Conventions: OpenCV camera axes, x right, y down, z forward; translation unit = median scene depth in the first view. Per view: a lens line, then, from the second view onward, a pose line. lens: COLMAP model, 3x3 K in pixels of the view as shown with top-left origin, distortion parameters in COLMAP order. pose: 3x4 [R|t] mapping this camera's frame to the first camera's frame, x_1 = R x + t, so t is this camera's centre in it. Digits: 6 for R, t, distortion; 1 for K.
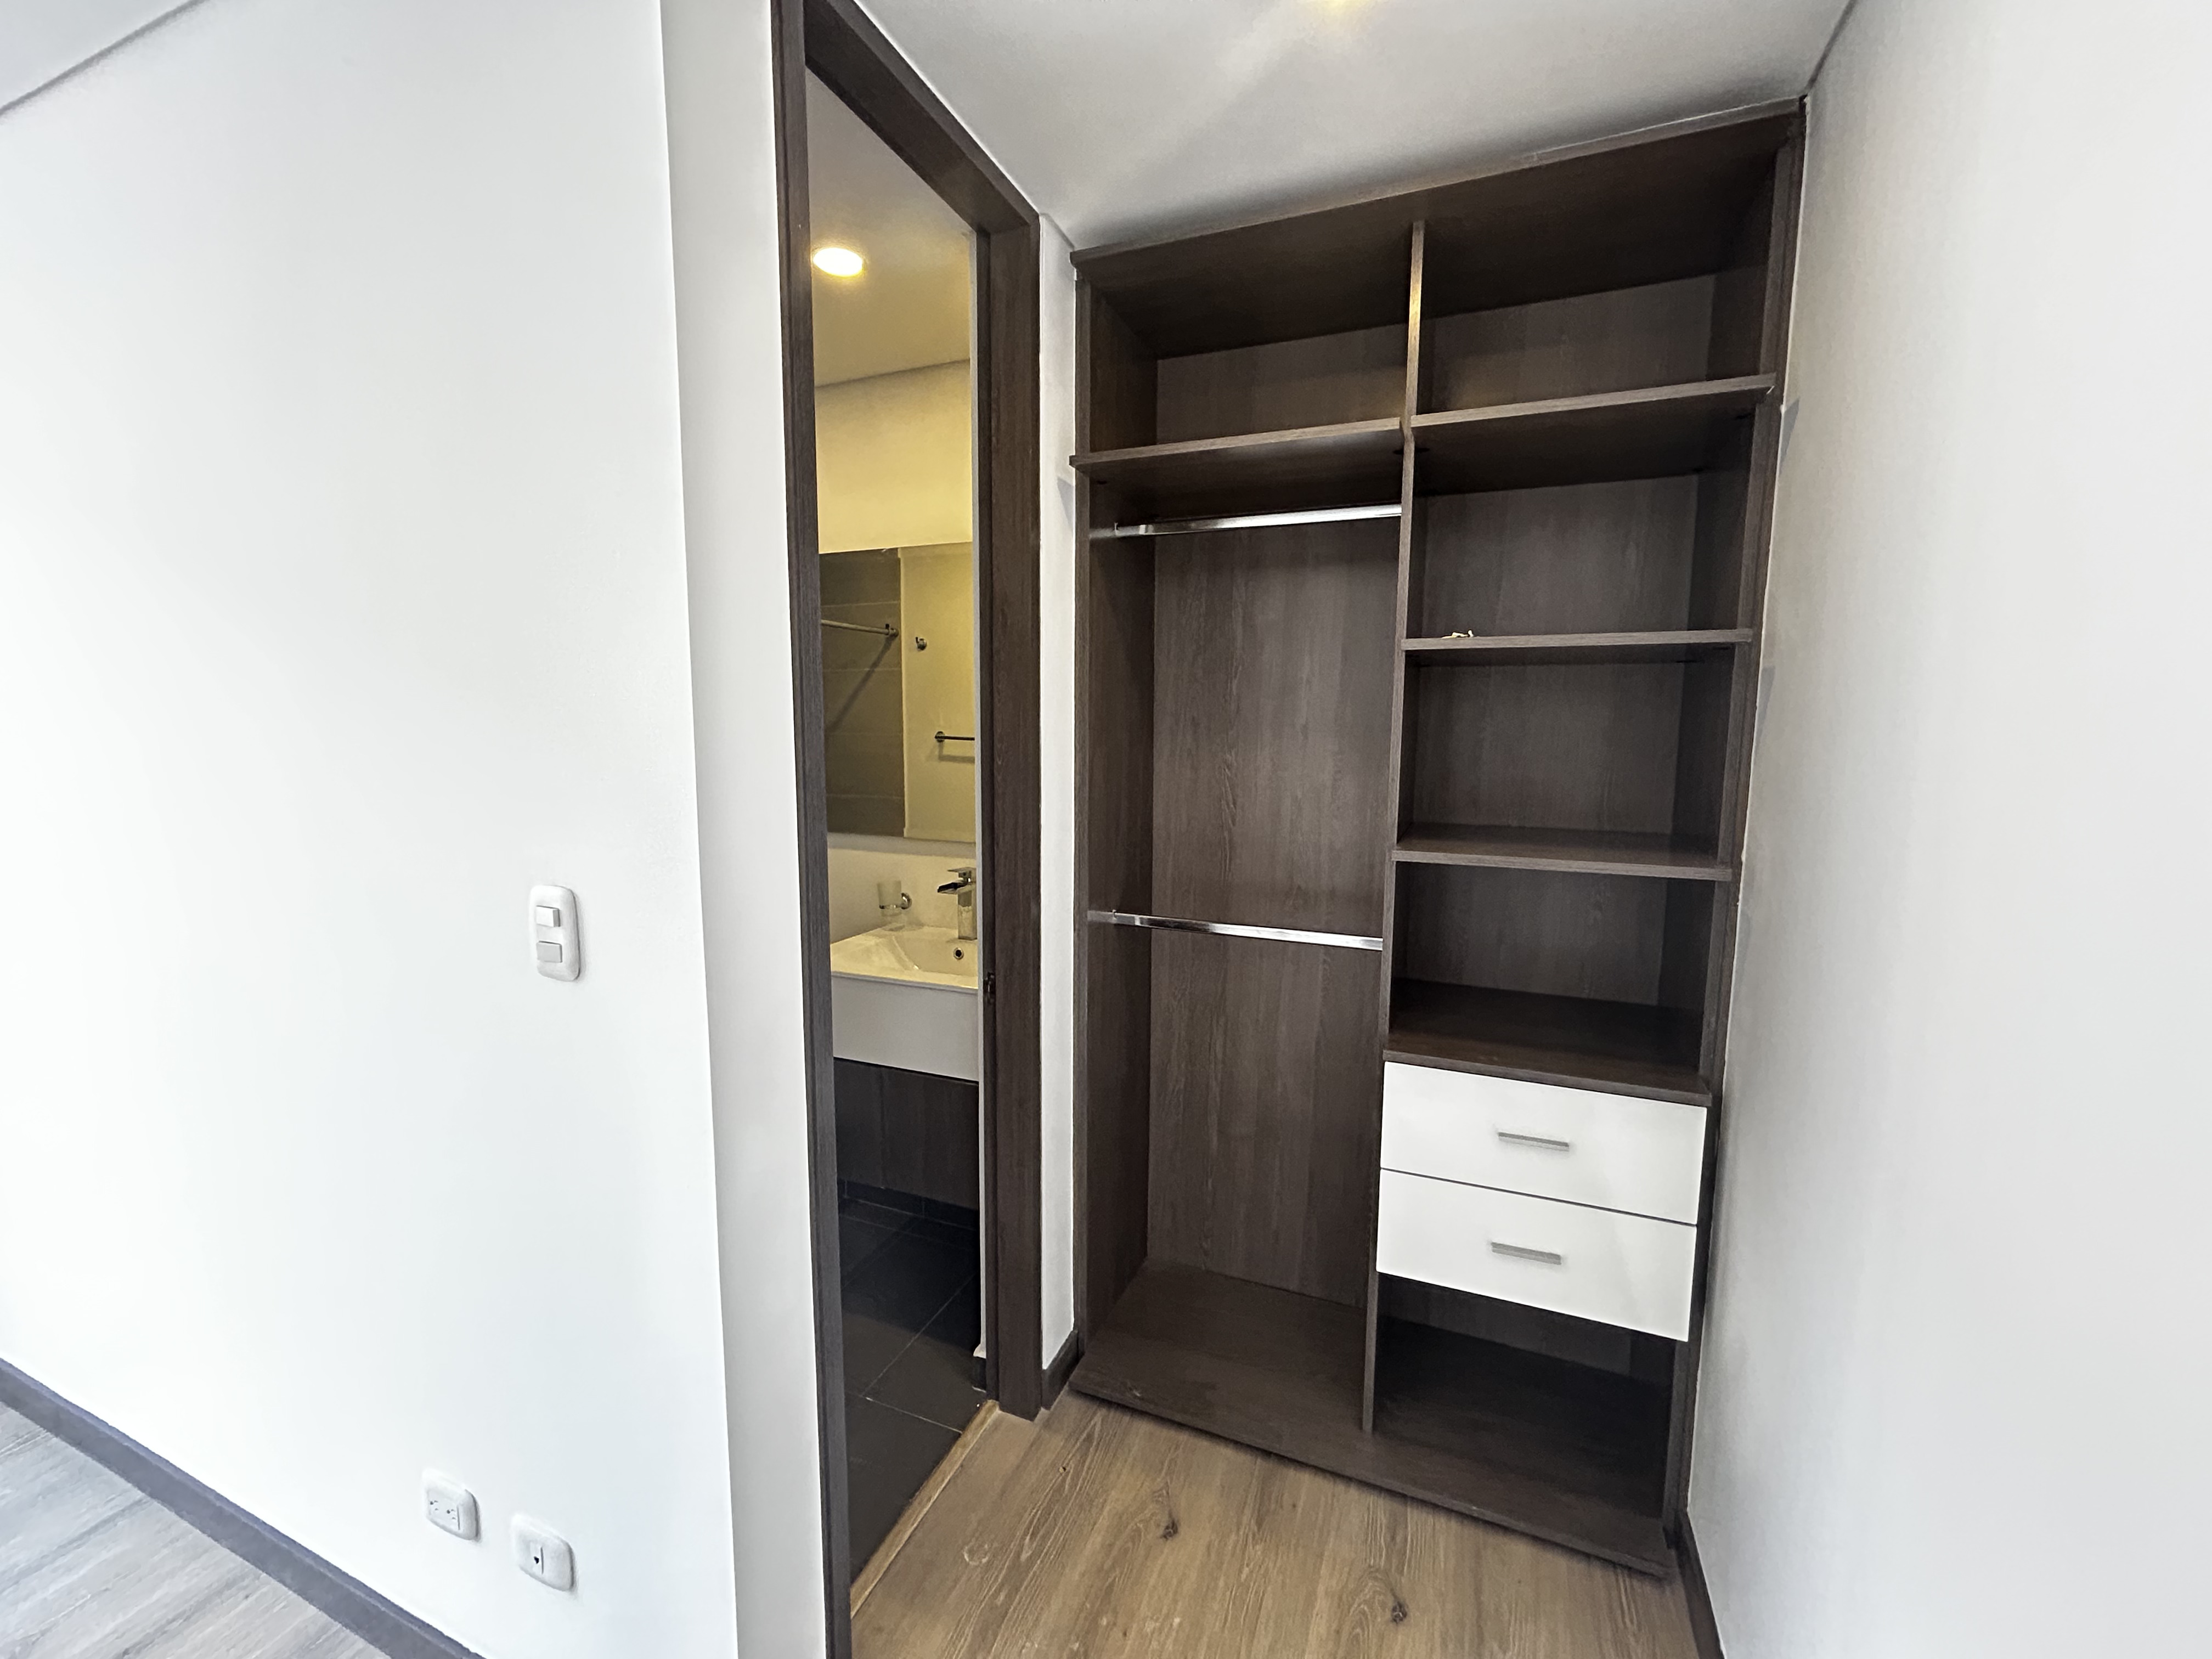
lens RADIAL K [[890.9, 0, 1113.4], [0, 890.9, 825.7], [0, 0, 1]] dist [-0.000370, 0.000407]
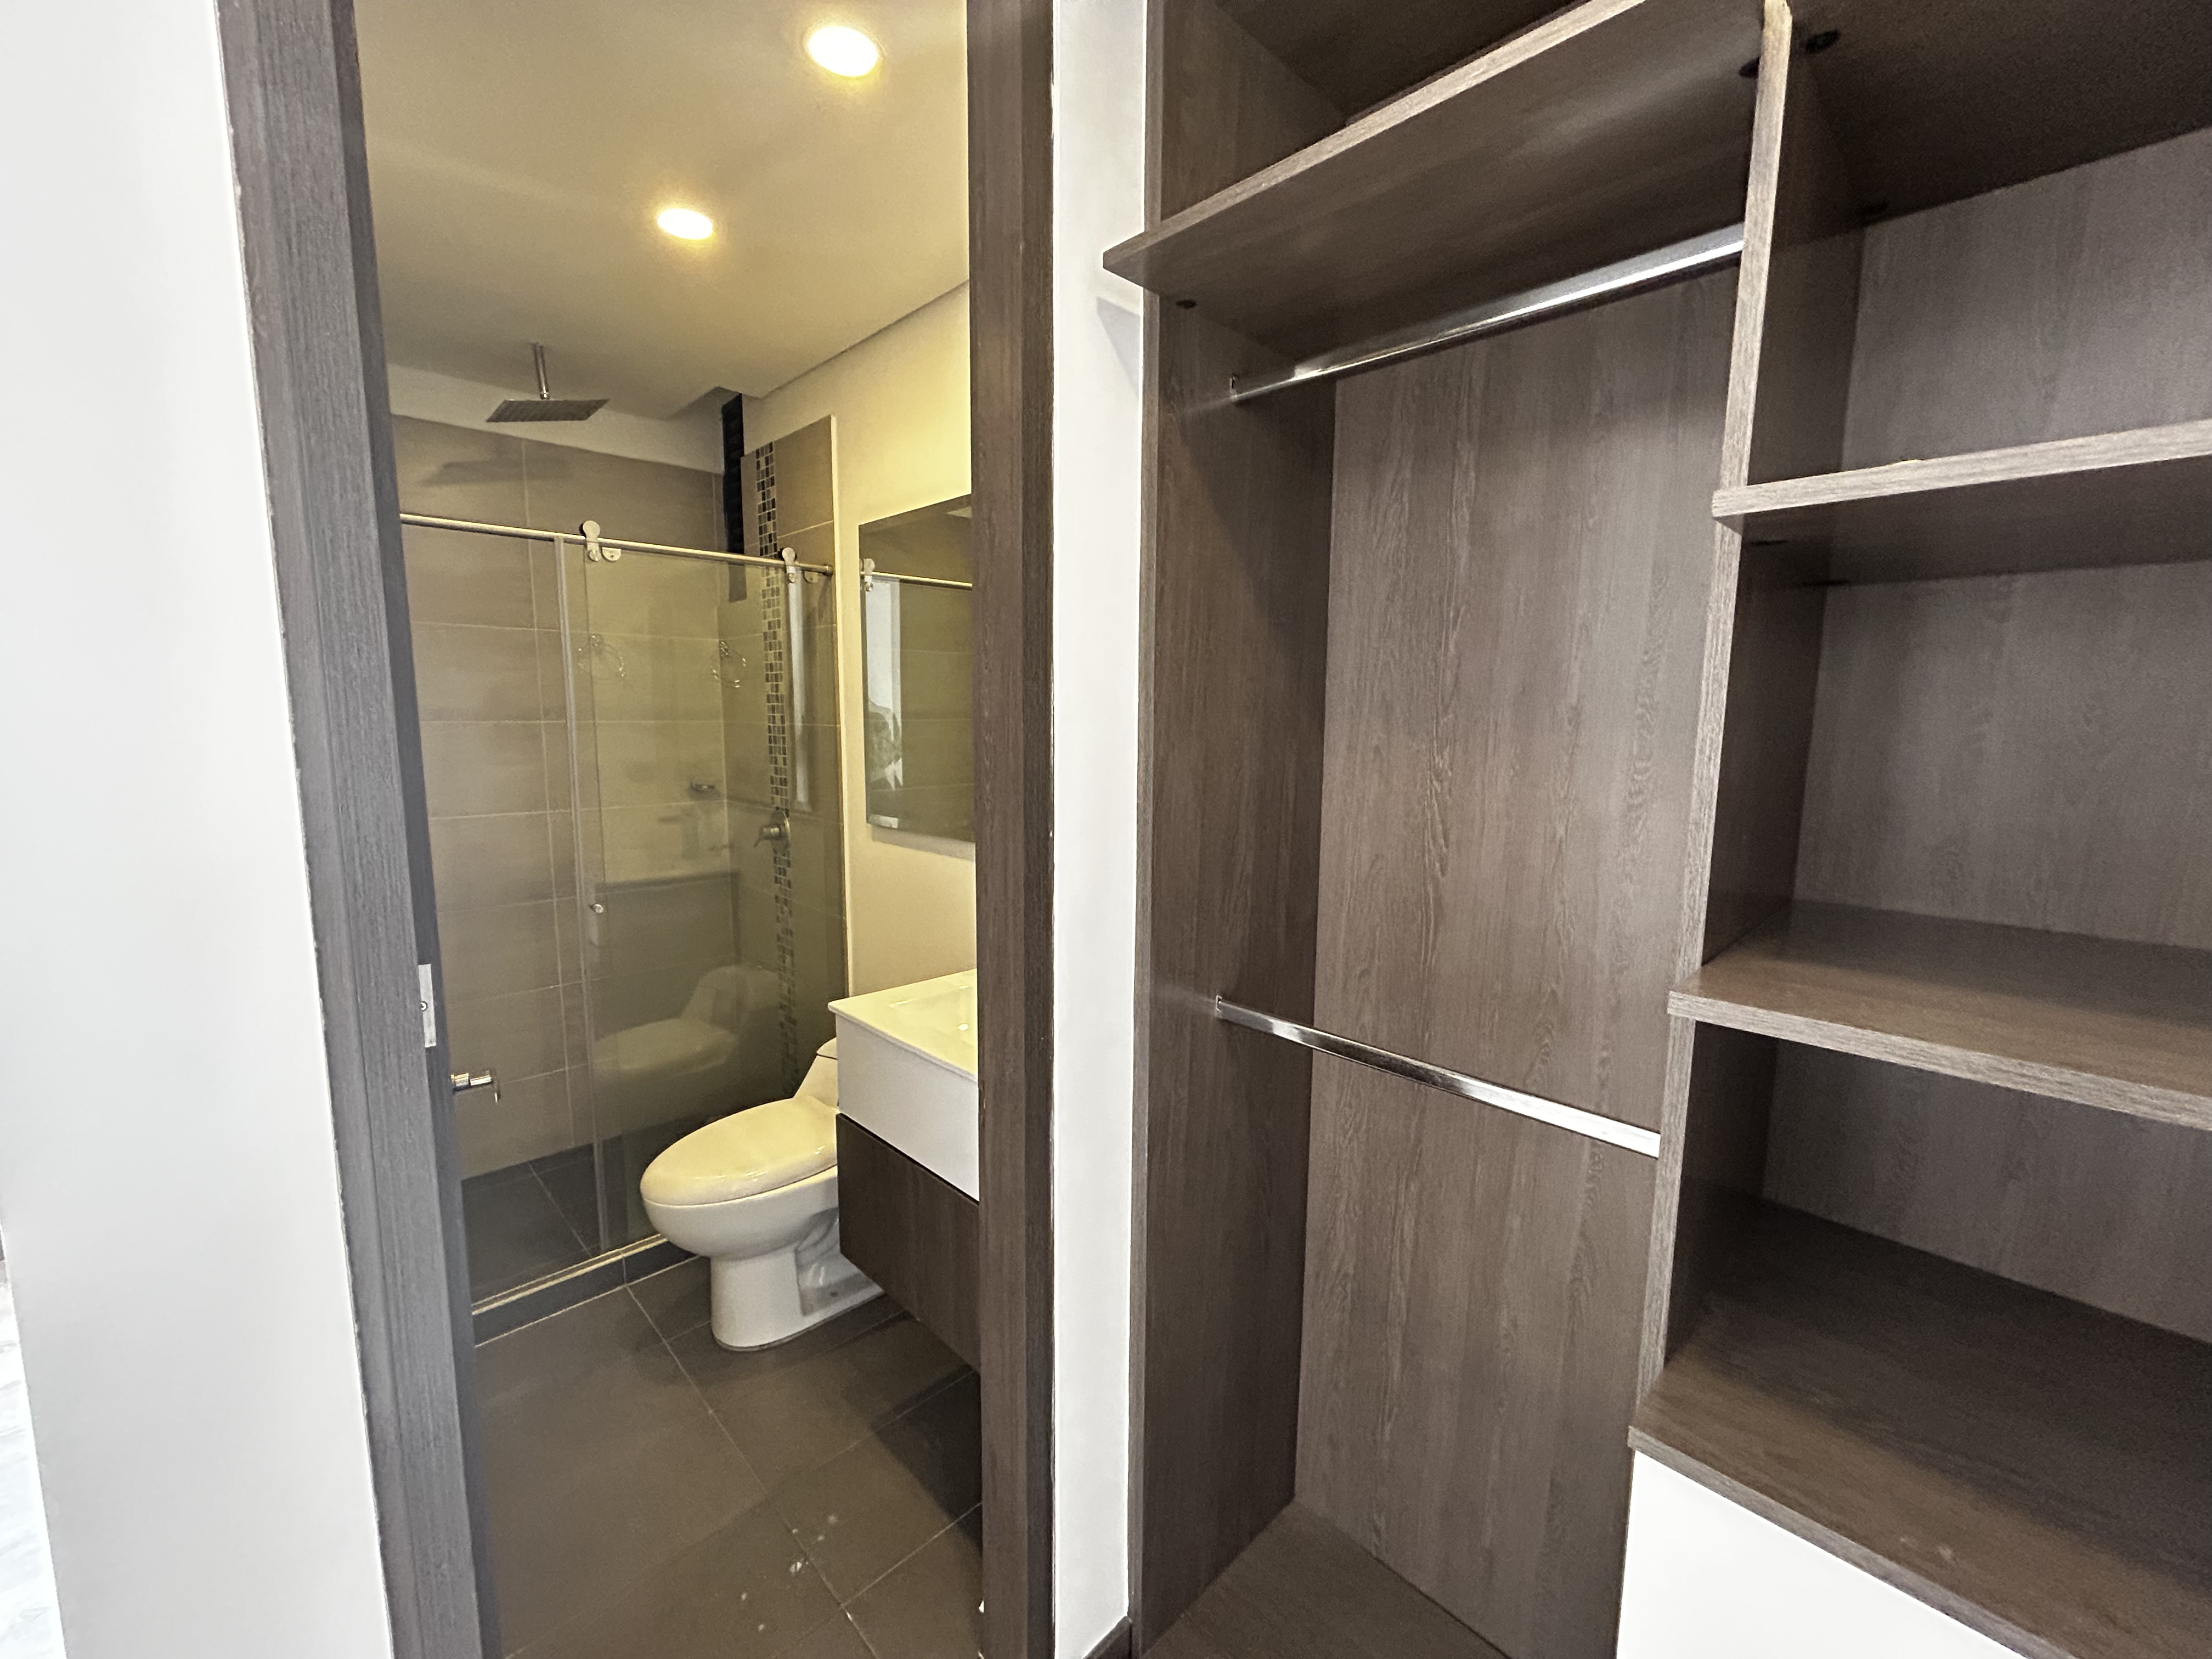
lens RADIAL K [[886.7, 0, 1106.6], [0, 886.7, 823.4], [0, 0, 1]] dist [-0.026326, 0.010301]
pose [[0.914651, 0.047913, -0.401395, 0.169069], [-0.046448, 0.998831, 0.013386, -0.033059], [0.401567, 0.006401, 0.915807, 0.373702]]
